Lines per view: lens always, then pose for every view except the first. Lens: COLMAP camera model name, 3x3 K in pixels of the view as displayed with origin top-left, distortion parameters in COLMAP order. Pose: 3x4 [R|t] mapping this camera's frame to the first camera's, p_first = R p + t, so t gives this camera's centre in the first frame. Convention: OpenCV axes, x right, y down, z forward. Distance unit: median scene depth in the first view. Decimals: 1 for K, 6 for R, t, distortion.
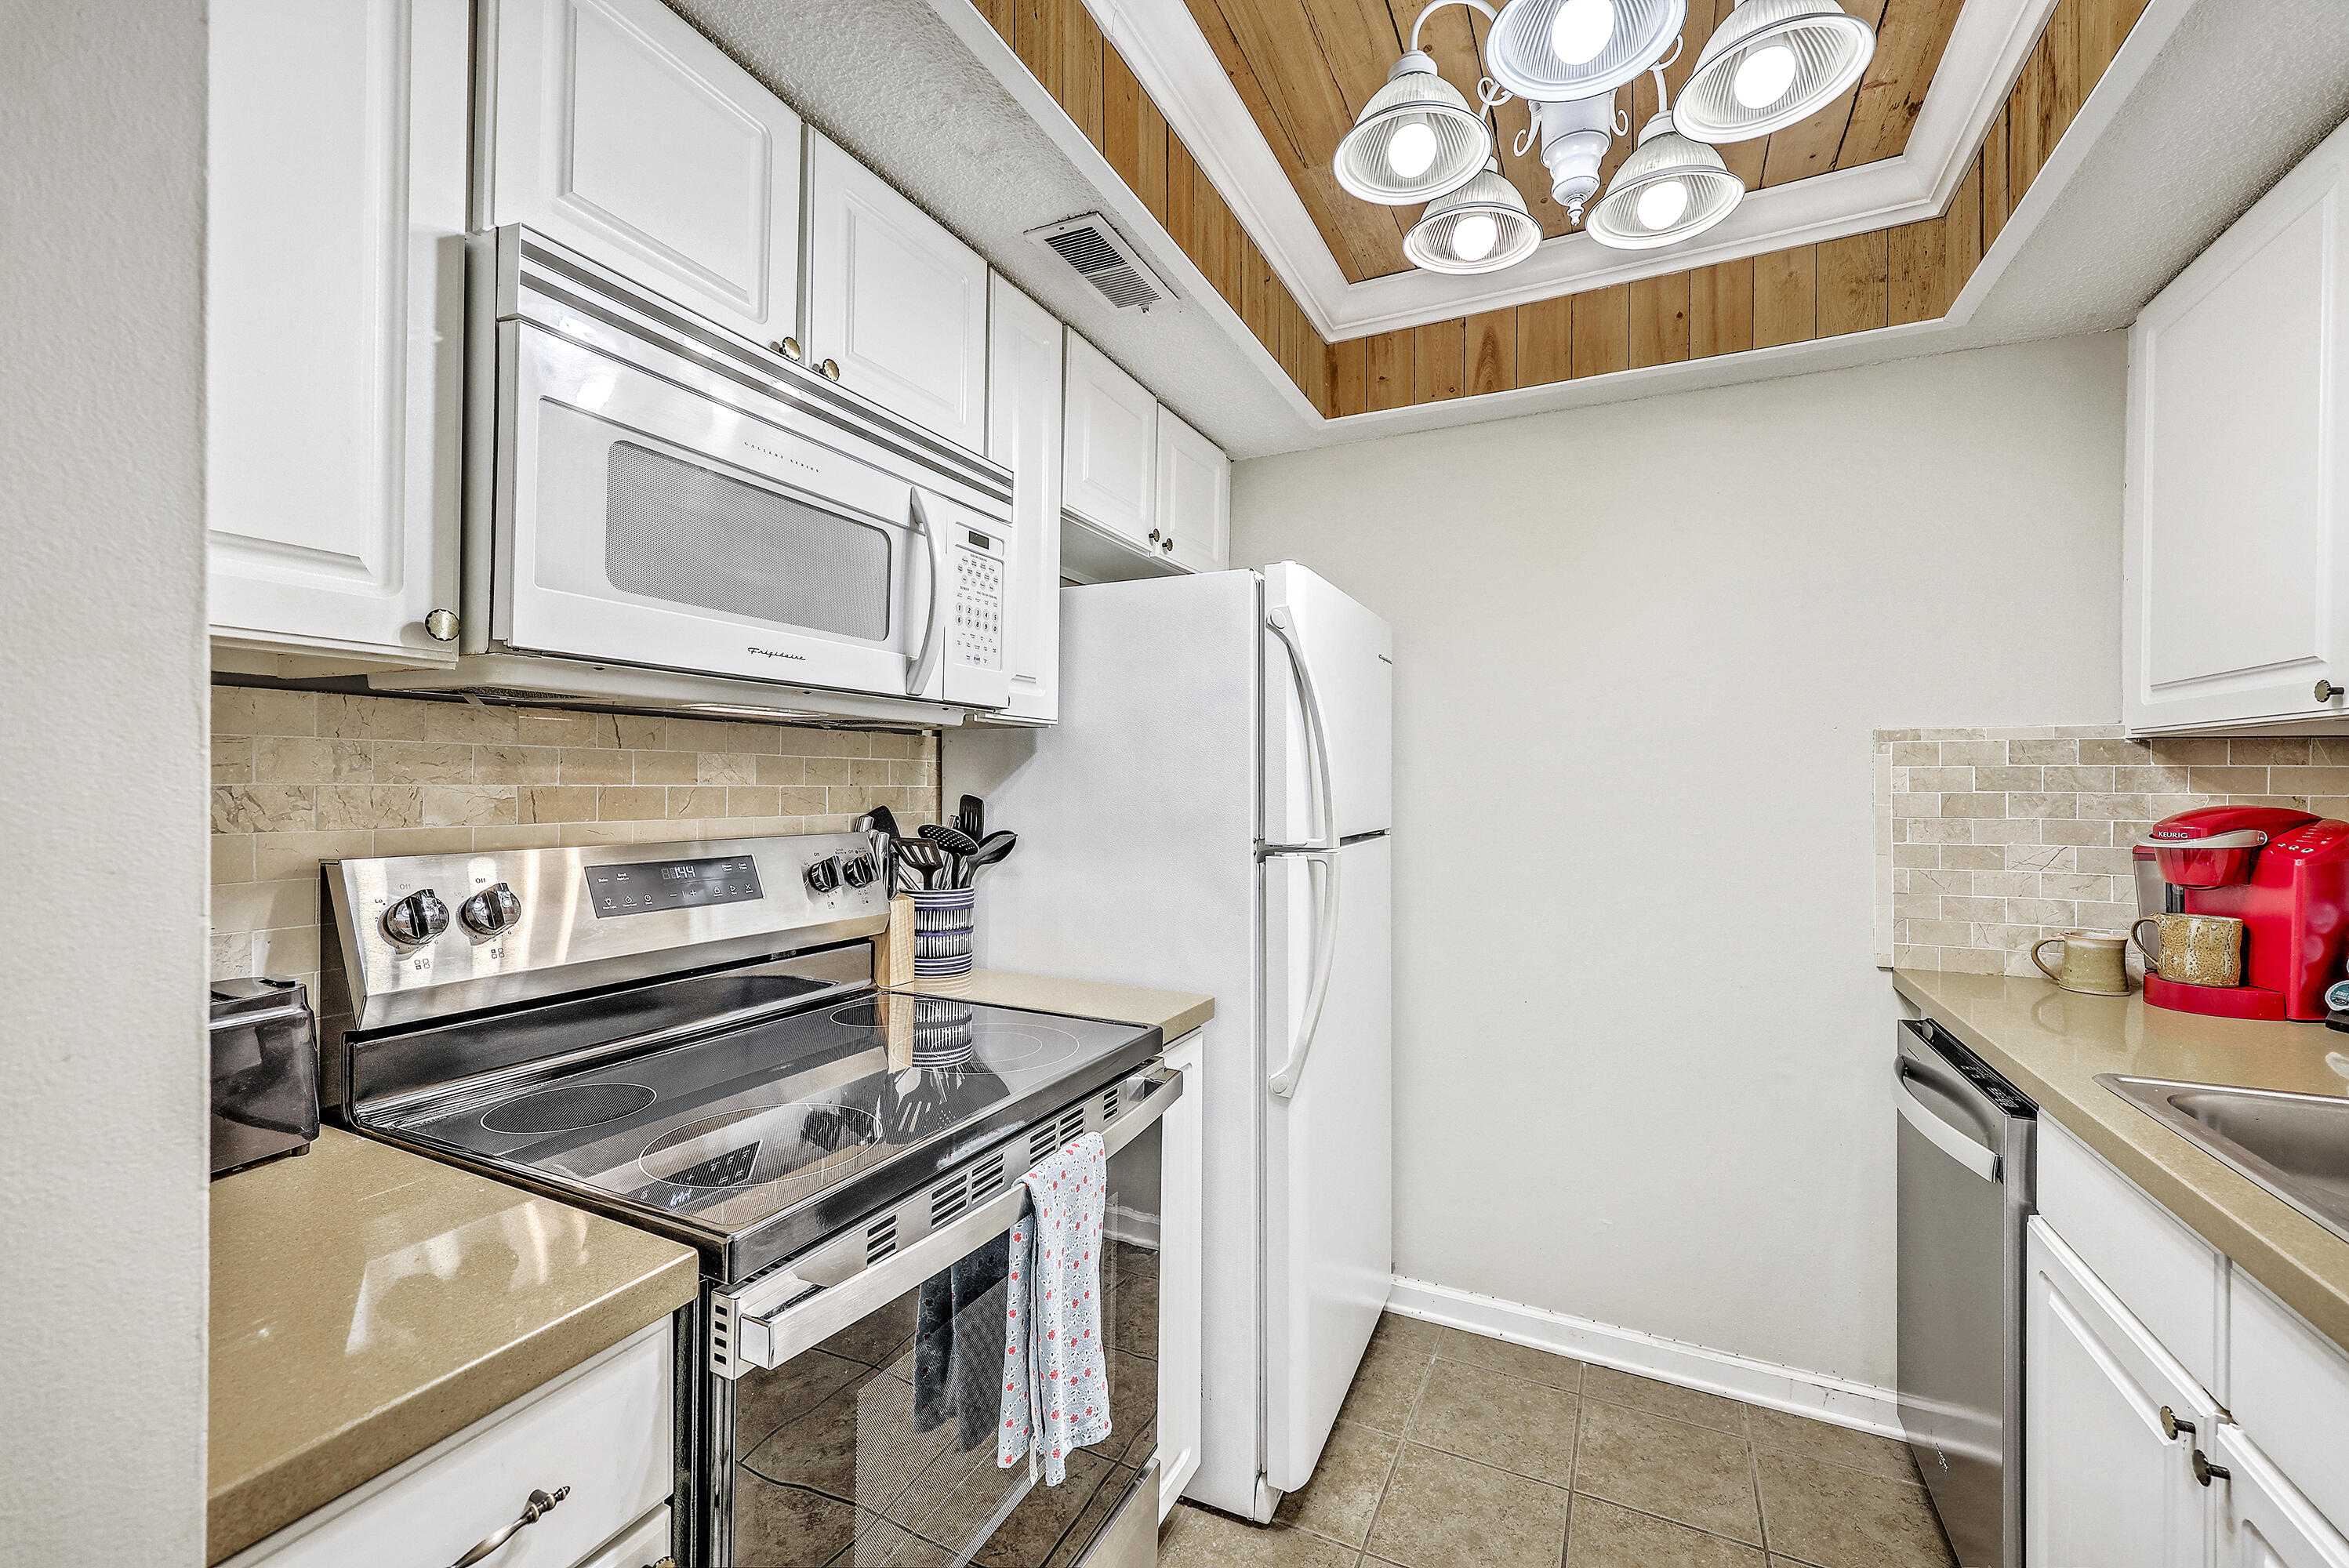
lens RADIAL K [[960.8, 0, 1223.2], [0, 960.8, 785.8], [0, 0, 1]] dist [-0.001674, -0.000205]
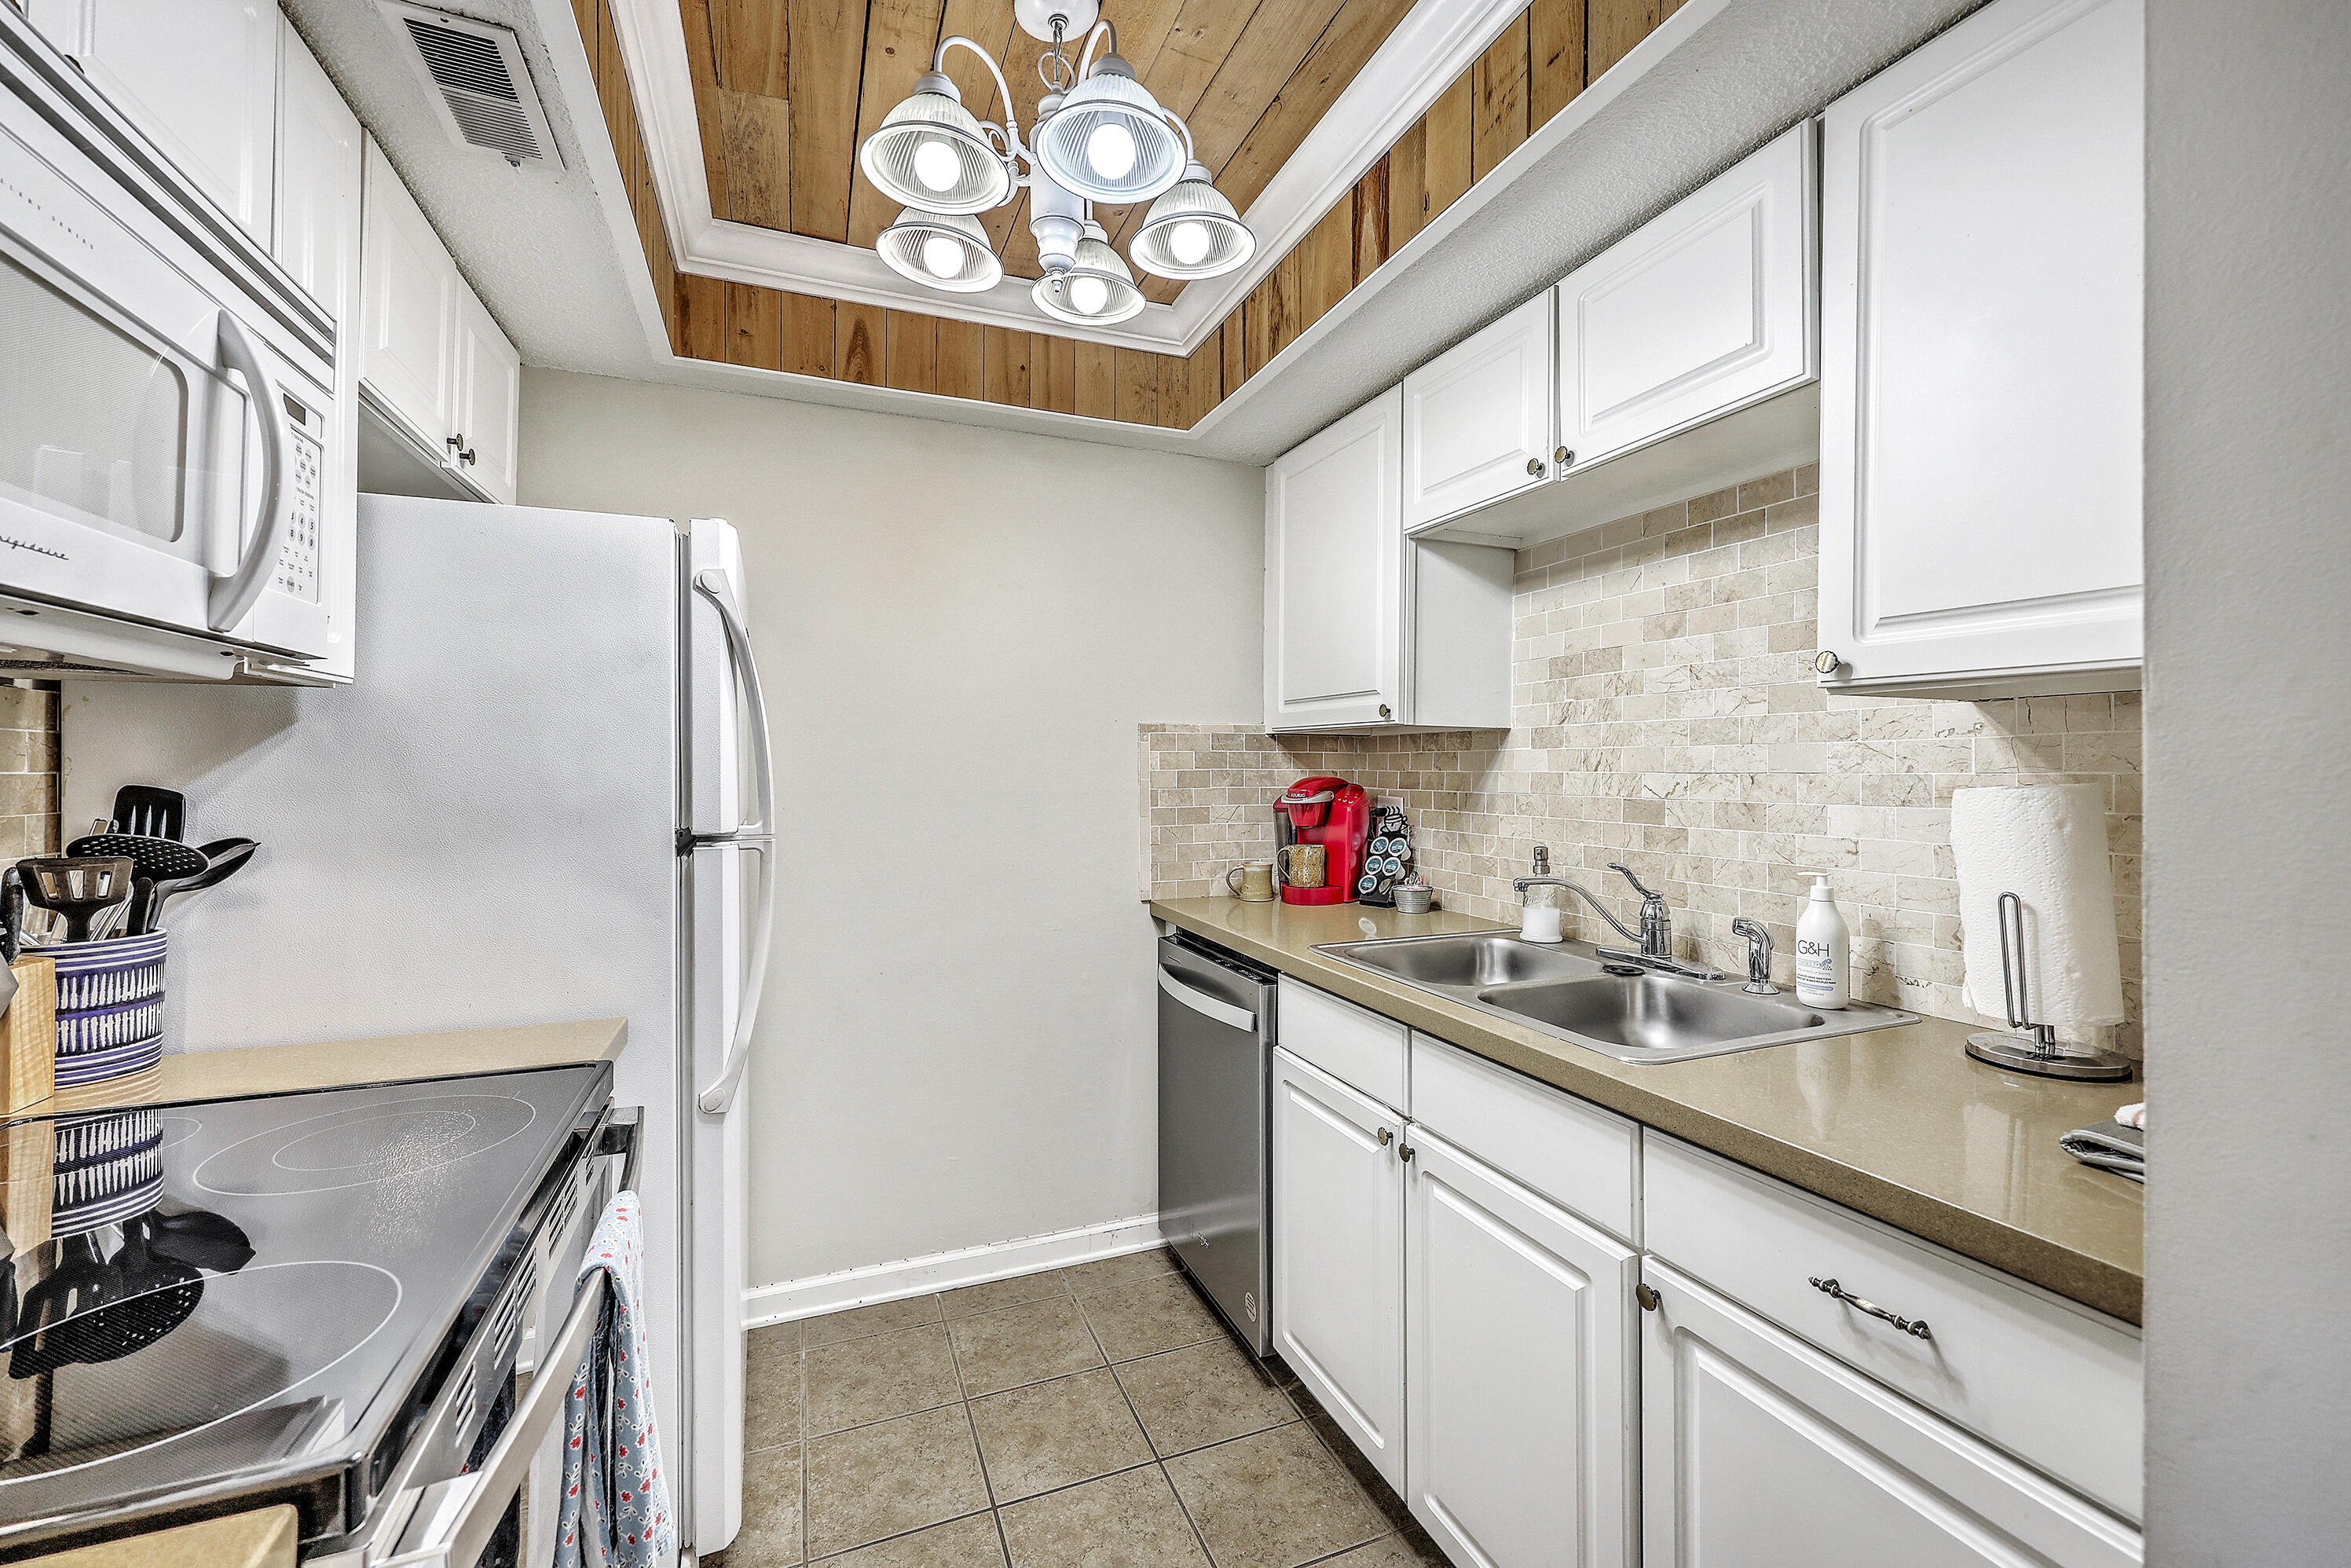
lens RADIAL K [[961.7, 0, 1190.9], [0, 961.7, 766.4], [0, 0, 1]] dist [-0.001674, -0.000205]
pose [[0.664570, -0.005178, 0.747208, -0.304932], [0.005190, 0.999984, 0.002314, -0.001281], [-0.747208, 0.002340, 0.664586, 0.066641]]
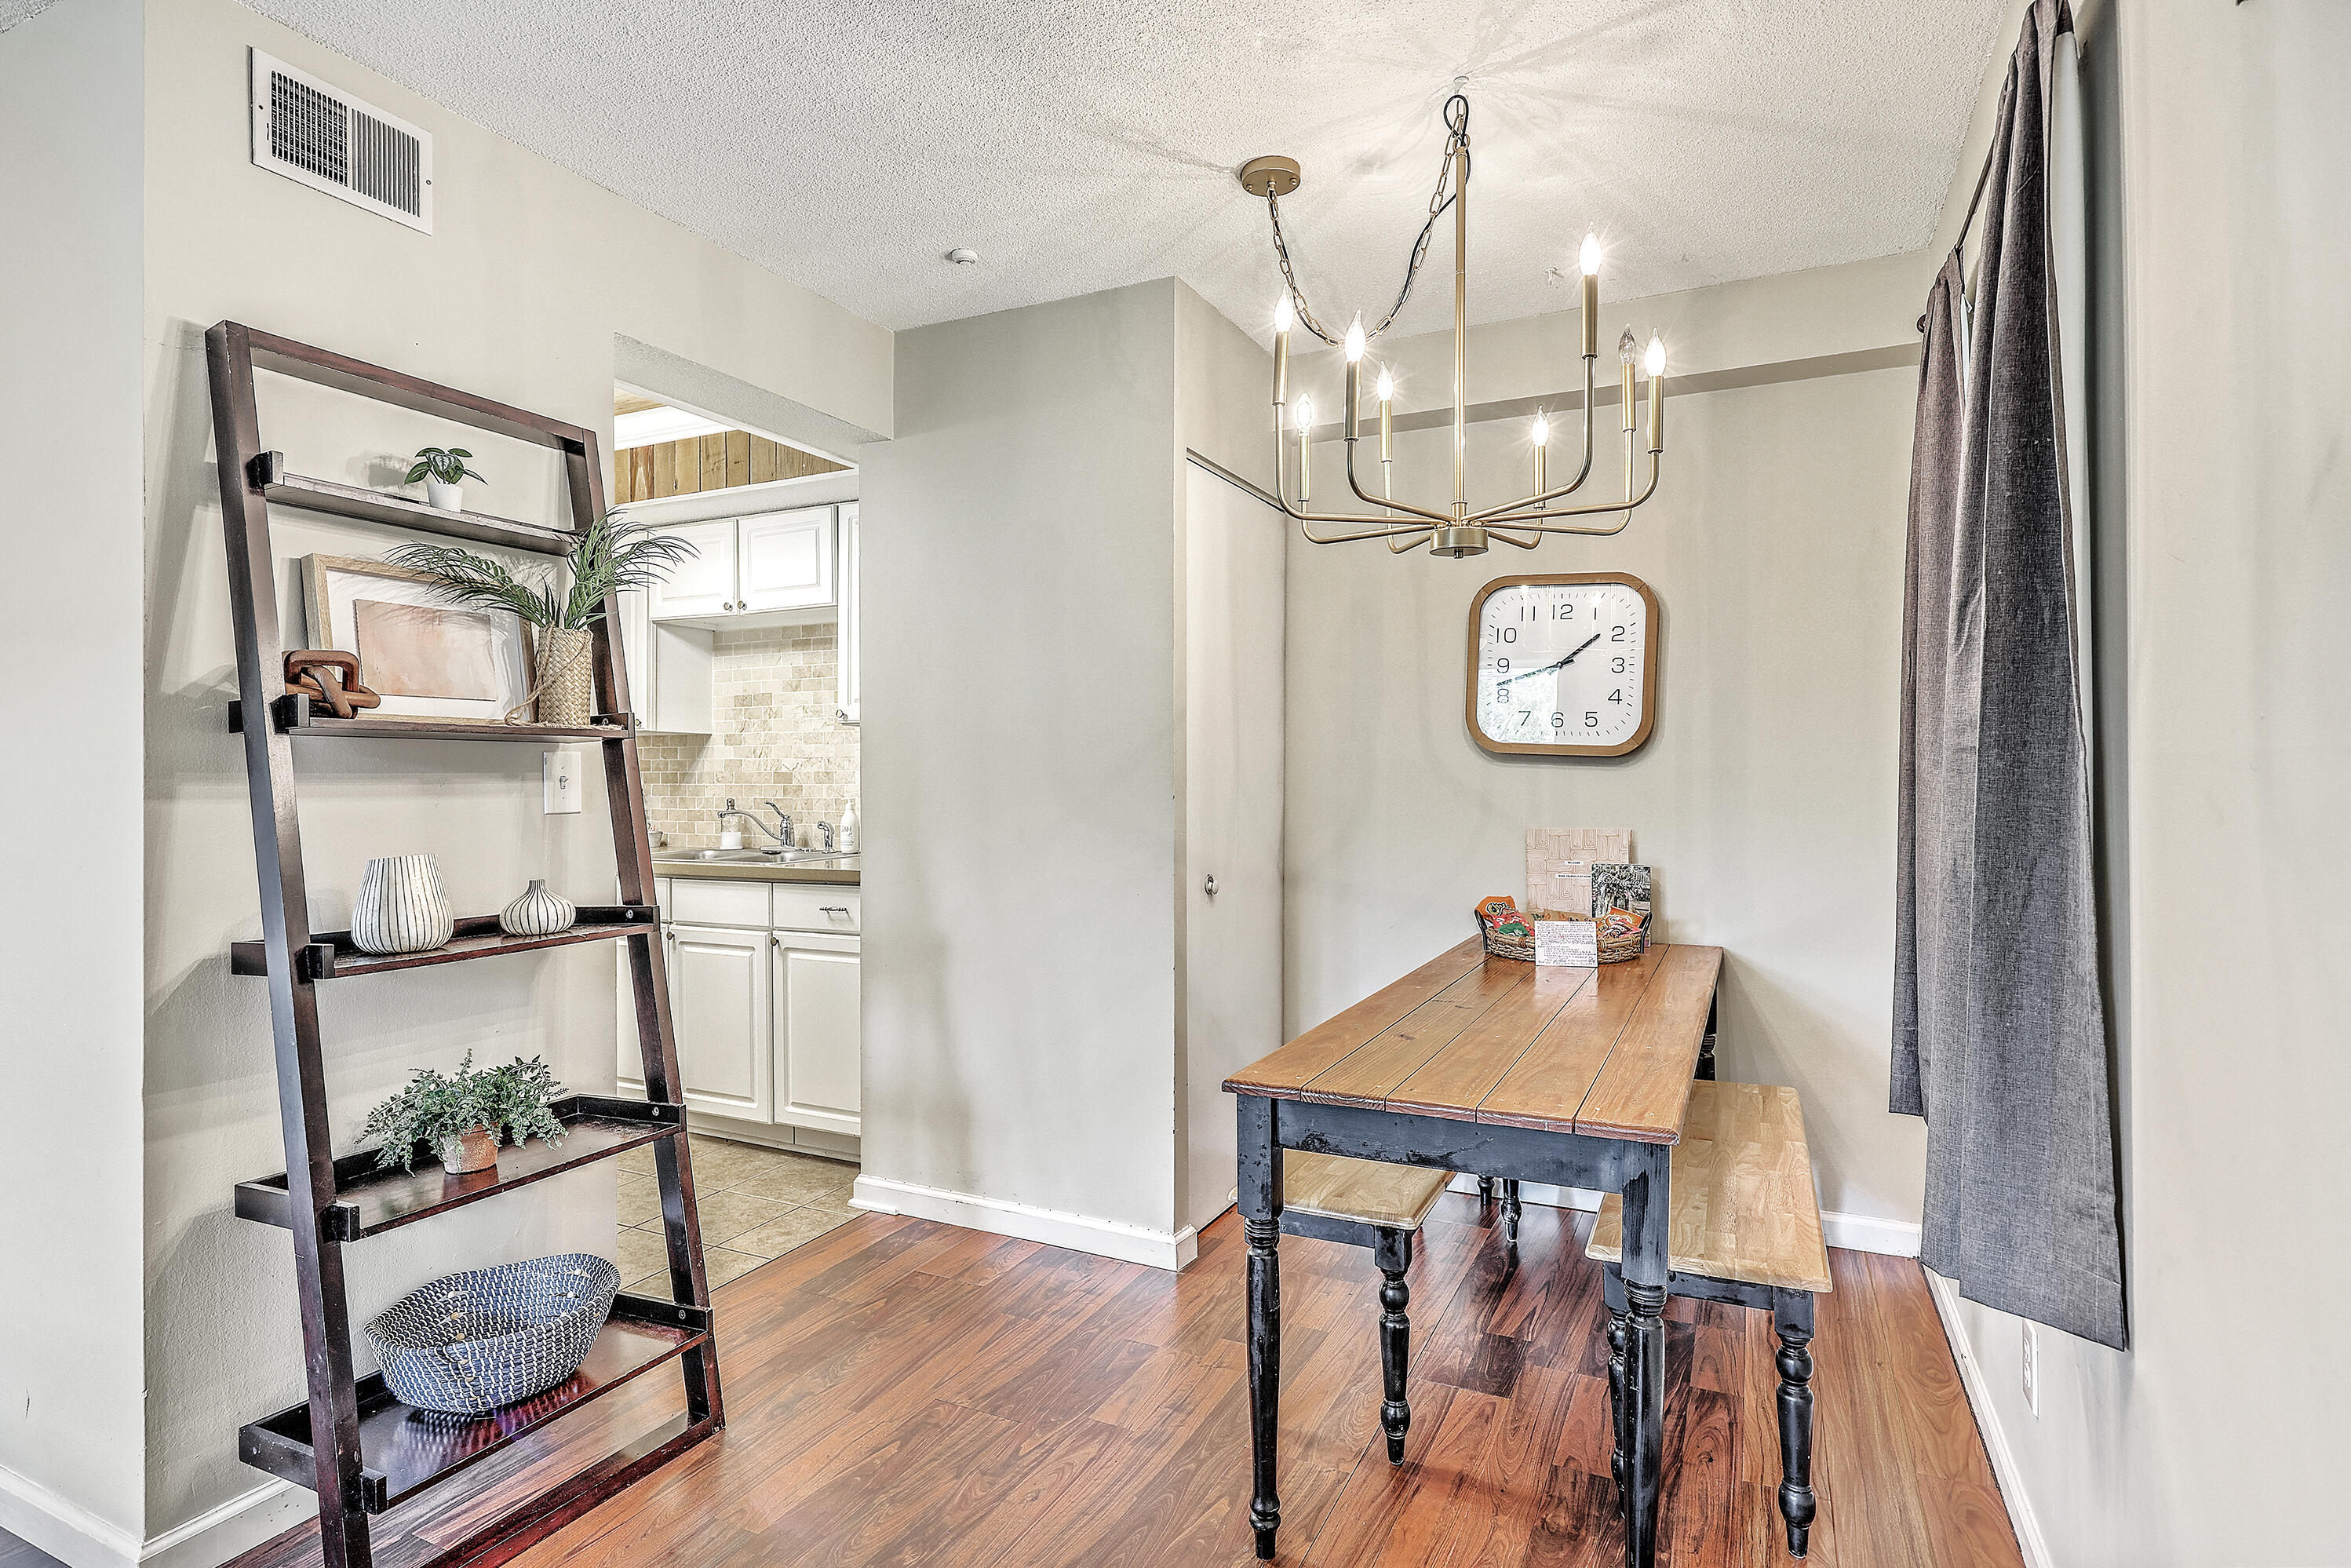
lens RADIAL K [[1187.0, 0, 1165.1], [0, 1187.0, 792.3], [0, 0, 1]] dist [0.006057, 0.000485]
pose [[0.015187, -0.019511, 0.999694, -2.028100], [0.004695, 0.999800, 0.019442, 0.045732], [-0.999874, 0.004398, 0.015275, -0.575250]]
